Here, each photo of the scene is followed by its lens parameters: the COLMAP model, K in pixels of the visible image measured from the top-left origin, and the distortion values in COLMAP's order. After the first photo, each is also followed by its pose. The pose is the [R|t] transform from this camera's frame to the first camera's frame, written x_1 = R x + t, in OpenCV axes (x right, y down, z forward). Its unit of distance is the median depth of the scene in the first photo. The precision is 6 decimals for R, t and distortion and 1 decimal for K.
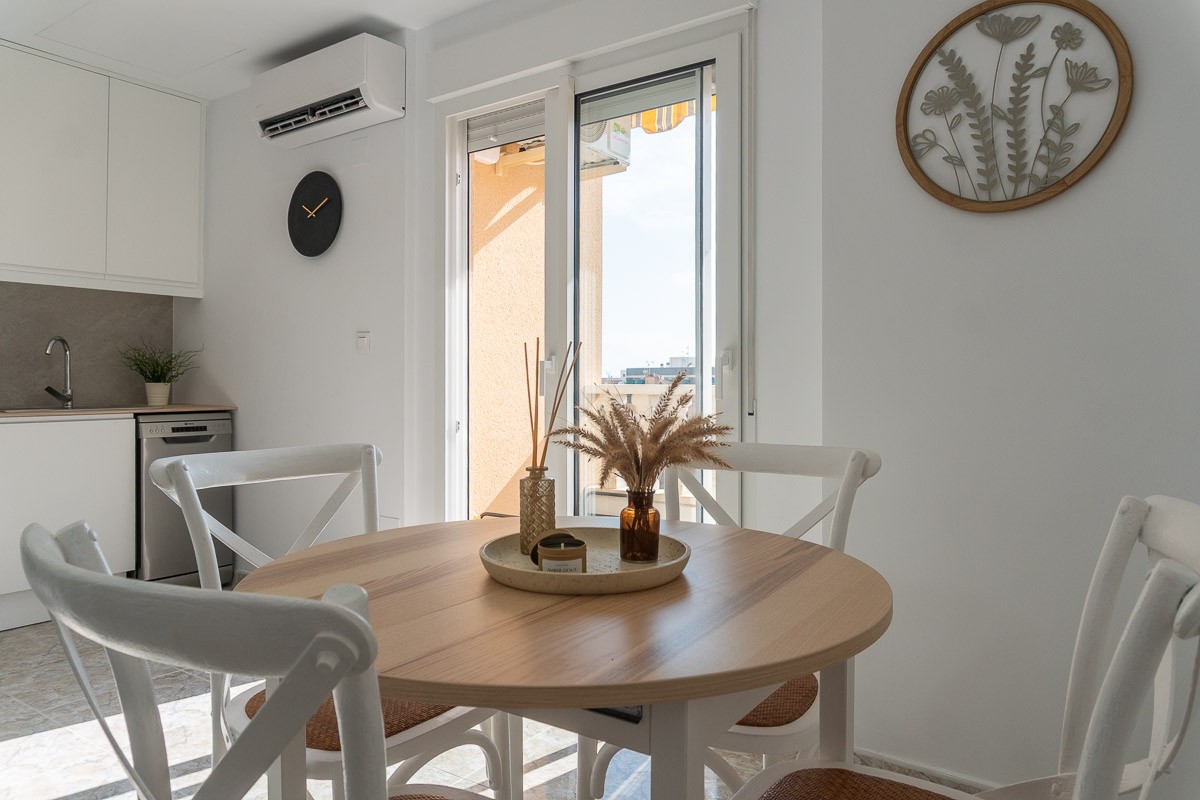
lens RADIAL K [[810.6, 0, 602.7], [0, 810.6, 369.0], [0, 0, 1]] dist [-0.024431, -0.001667]
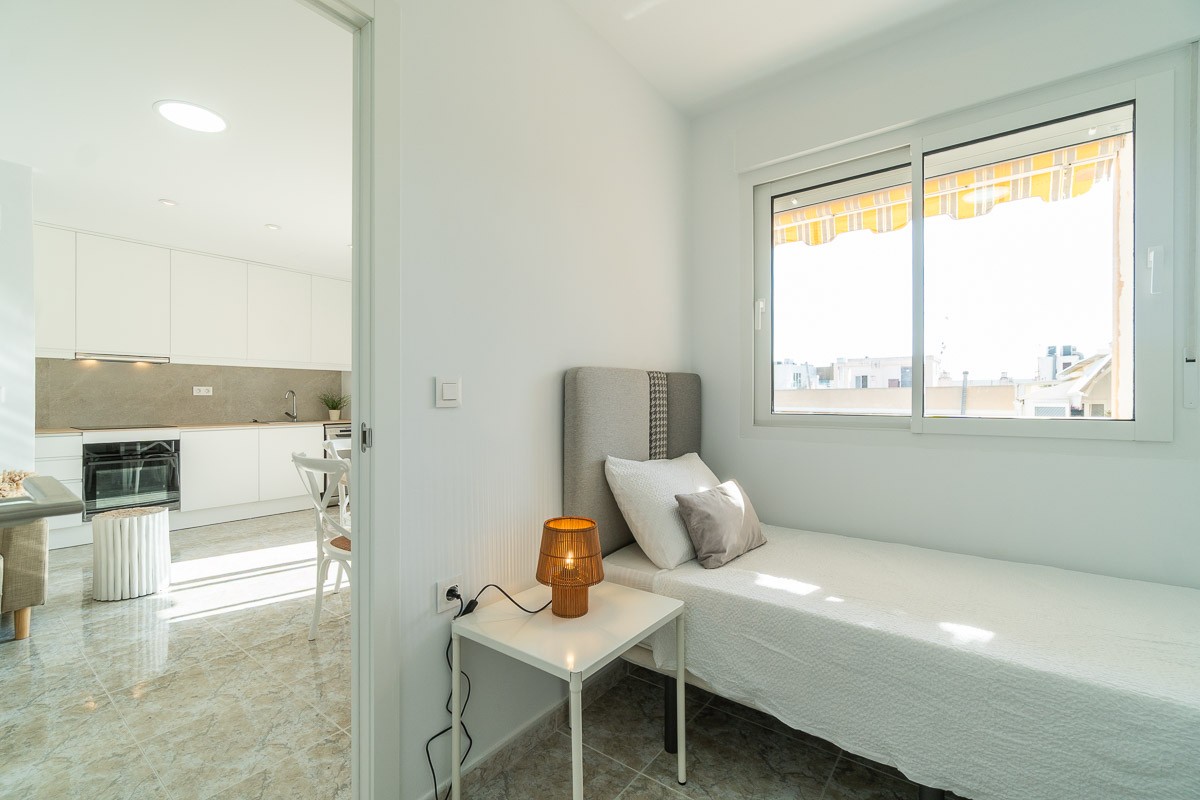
lens RADIAL K [[524.0, 0, 586.8], [0, 524.0, 395.6], [0, 0, 1]] dist [-0.007548, 0.003089]
pose [[0.996869, -0.000346, -0.079072, 0.526628], [0.000623, 0.999994, 0.003472, -0.057166], [0.079070, -0.003510, 0.996863, -0.789894]]
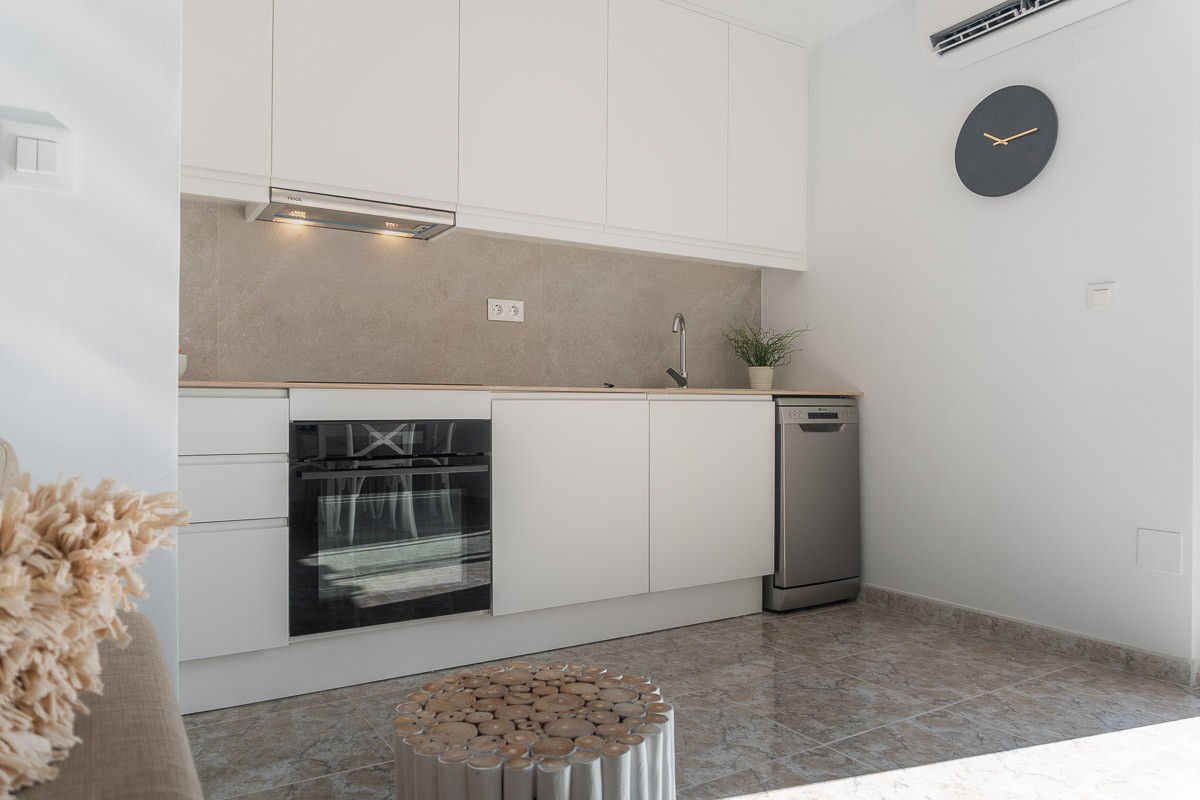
lens RADIAL K [[810.6, 0, 610.7], [0, 810.6, 396.5], [0, 0, 1]] dist [-0.024431, -0.001667]
pose [[0.916667, -0.003185, -0.399640, -0.743500], [0.003225, 0.999995, -0.000573, 0.107162], [0.399640, -0.000763, 0.916672, 0.232734]]
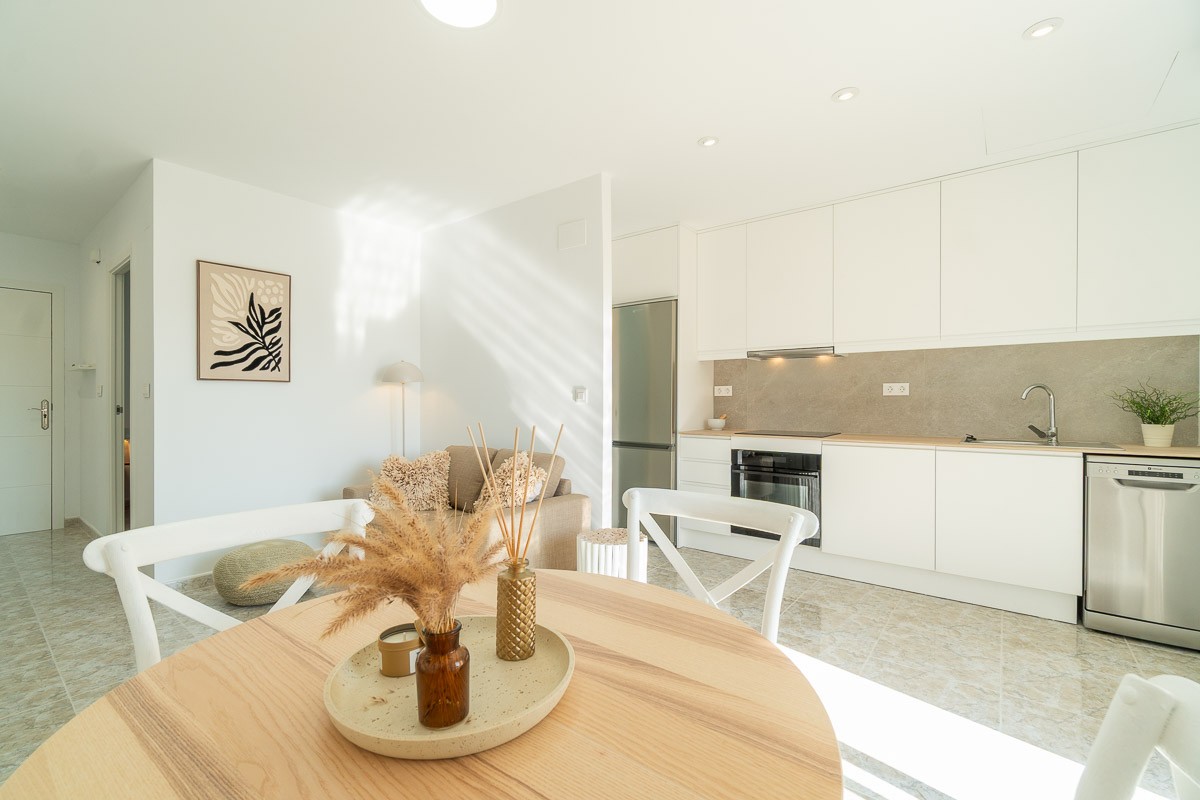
lens RADIAL K [[524.0, 0, 580.8], [0, 524.0, 403.4], [0, 0, 1]] dist [-0.007548, 0.003089]
pose [[-0.091451, 0.002703, -0.995806, 0.342607], [0.009359, 0.999954, 0.001855, -0.035963], [0.995766, -0.009150, -0.091472, 0.735768]]
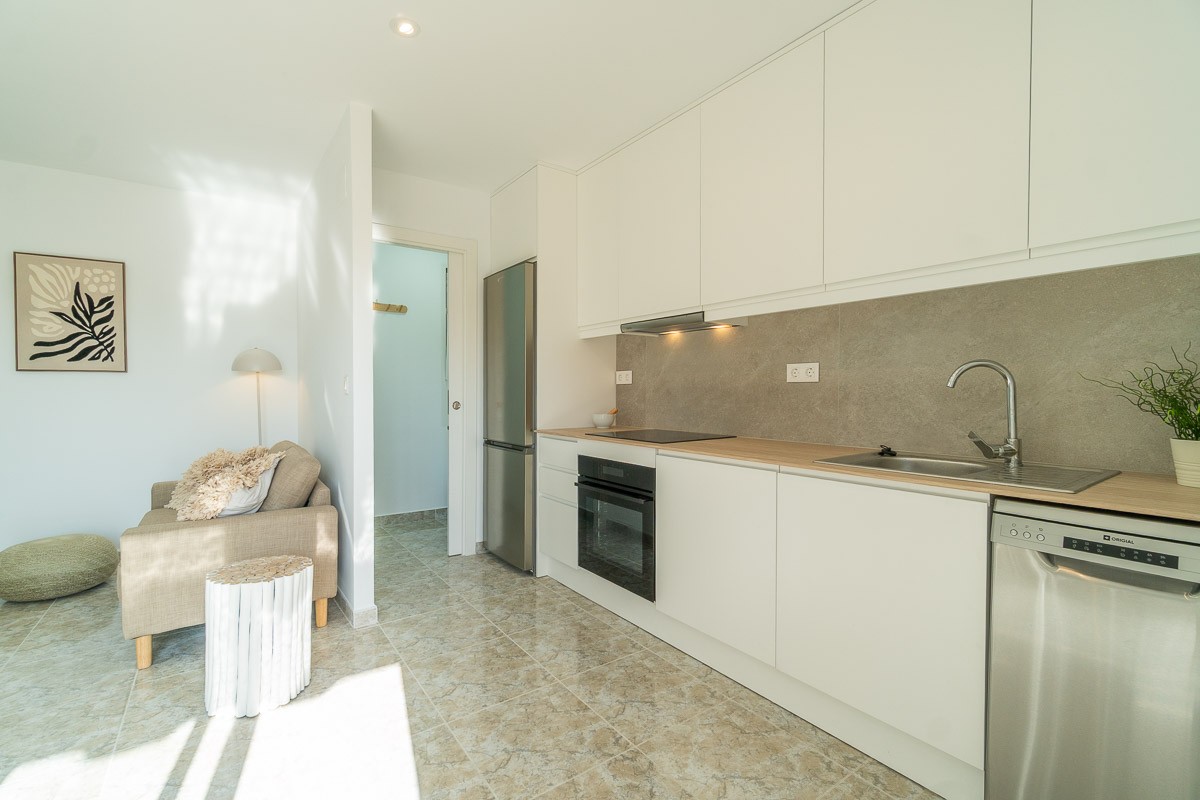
lens RADIAL K [[524.0, 0, 578.9], [0, 524.0, 400.1], [0, 0, 1]] dist [-0.007548, 0.003089]
pose [[-0.364385, 0.017360, -0.931087, -0.277819], [0.010089, 0.999841, 0.014694, -0.031671], [0.931194, -0.004040, -0.364502, 1.641125]]
